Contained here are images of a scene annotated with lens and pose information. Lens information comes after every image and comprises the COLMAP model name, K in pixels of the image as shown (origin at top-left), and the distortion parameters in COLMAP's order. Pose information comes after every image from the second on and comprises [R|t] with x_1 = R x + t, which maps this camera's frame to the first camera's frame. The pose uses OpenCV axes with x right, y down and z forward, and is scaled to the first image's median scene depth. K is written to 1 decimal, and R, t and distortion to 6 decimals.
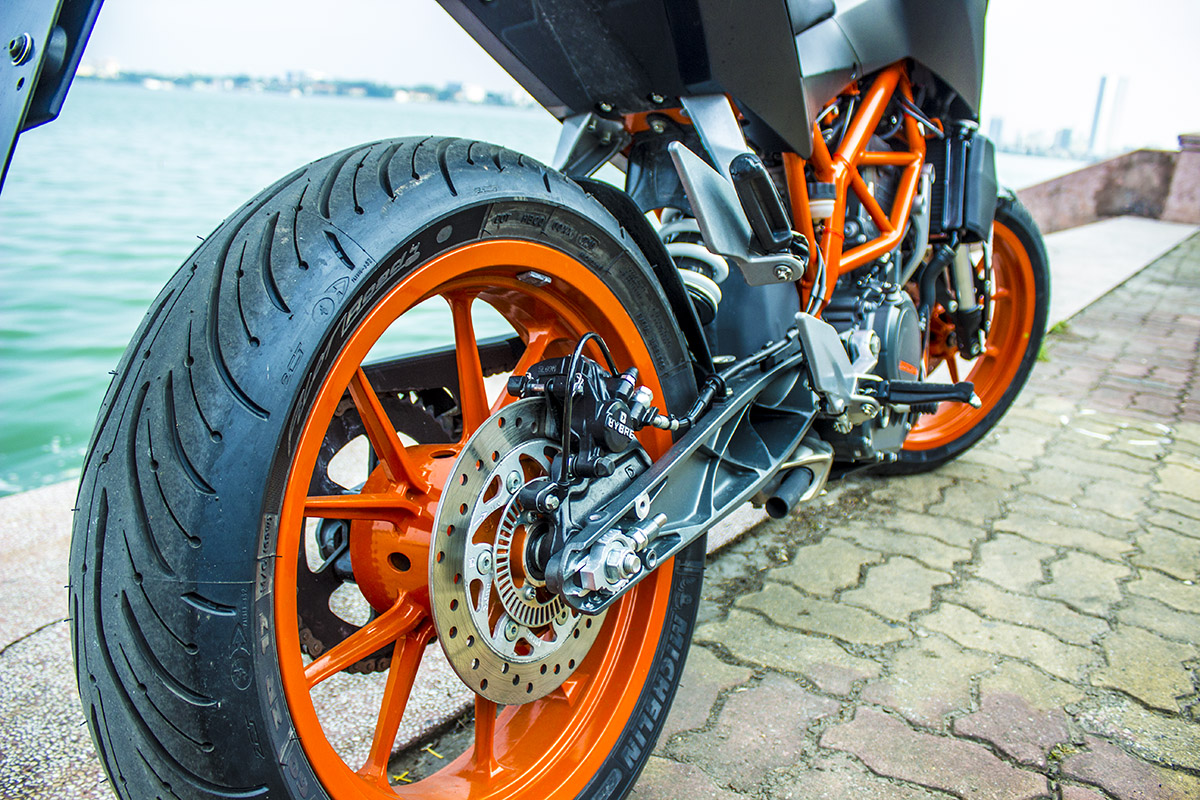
lens RADIAL K [[1007.4, 0, 589.8], [0, 1007.4, 408.9], [0, 0, 1]] dist [-0.135224, 0.051530]
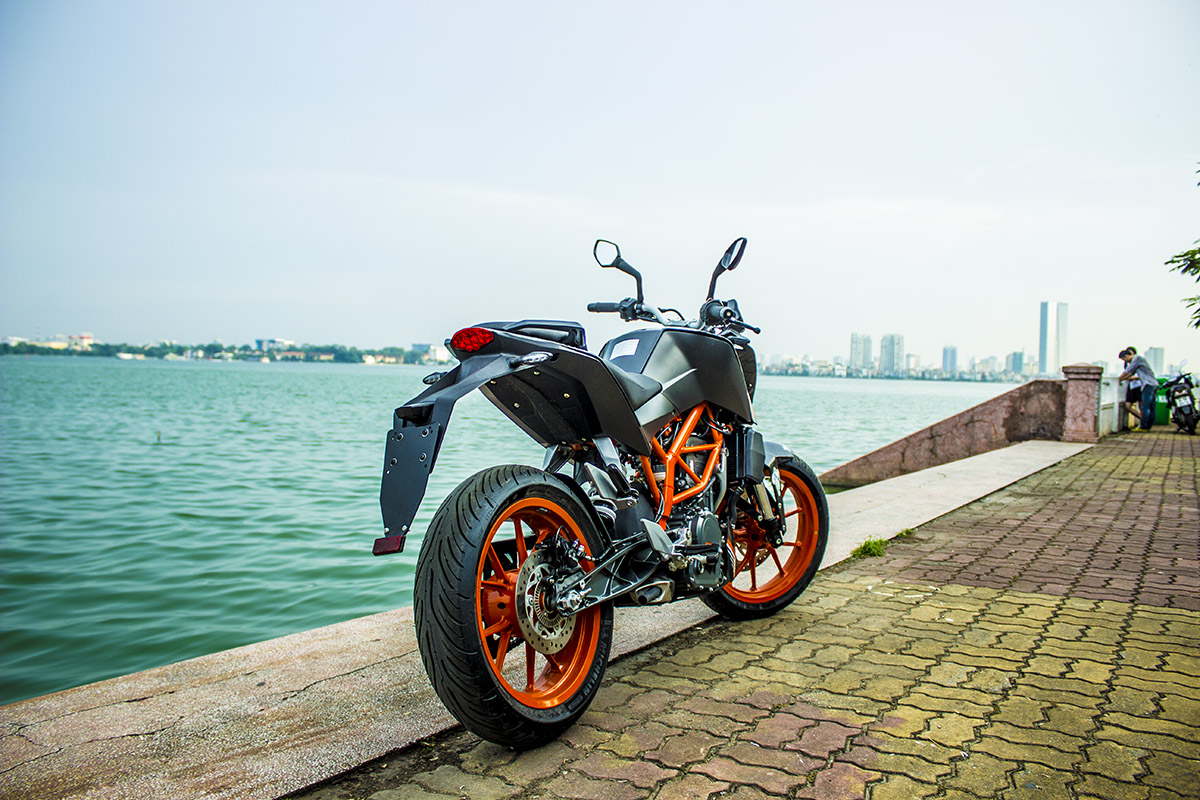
lens RADIAL K [[1007.4, 0, 600.8], [0, 1007.4, 405.1], [0, 0, 1]] dist [-0.135224, 0.051530]
pose [[0.997804, -0.050110, 0.043322, 0.004199], [0.059326, 0.966953, -0.247957, 0.268617], [-0.029465, 0.249982, 0.967802, -1.658443]]
